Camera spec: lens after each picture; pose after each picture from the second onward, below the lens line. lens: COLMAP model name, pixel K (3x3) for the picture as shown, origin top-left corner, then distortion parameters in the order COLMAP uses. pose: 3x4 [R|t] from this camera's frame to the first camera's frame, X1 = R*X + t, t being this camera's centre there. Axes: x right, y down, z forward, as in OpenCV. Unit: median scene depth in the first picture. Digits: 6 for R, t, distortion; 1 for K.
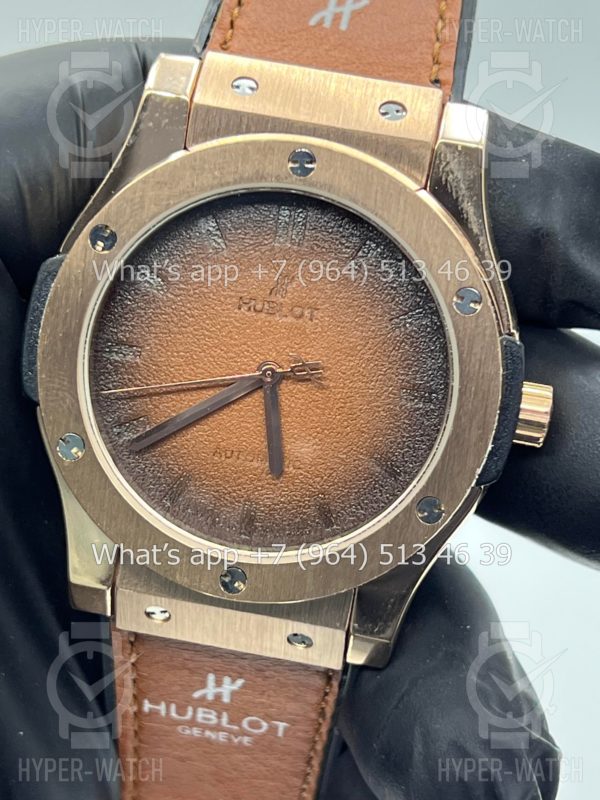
lens RADIAL K [[1947.3, 0, 293.1], [0, 1947.3, 388.4], [0, 0, 1]] dist [0.412959, 0.000000]
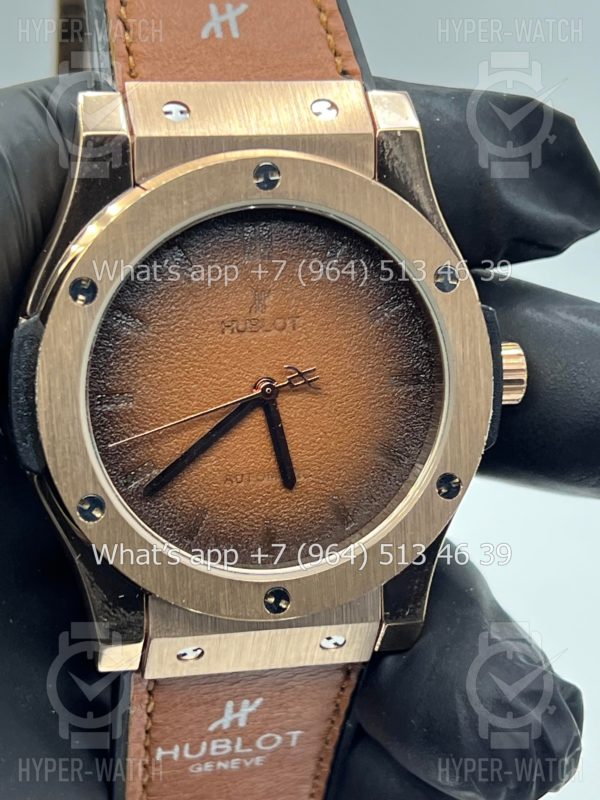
lens RADIAL K [[1947.3, 0, 300.1], [0, 1947.3, 399.3], [0, 0, 1]] dist [0.412959, 0.000000]
pose [[0.930319, -0.219053, 0.294147, -0.290085], [0.211445, 0.975677, 0.057840, -0.057075], [-0.299662, 0.008386, 0.954009, 0.044324]]
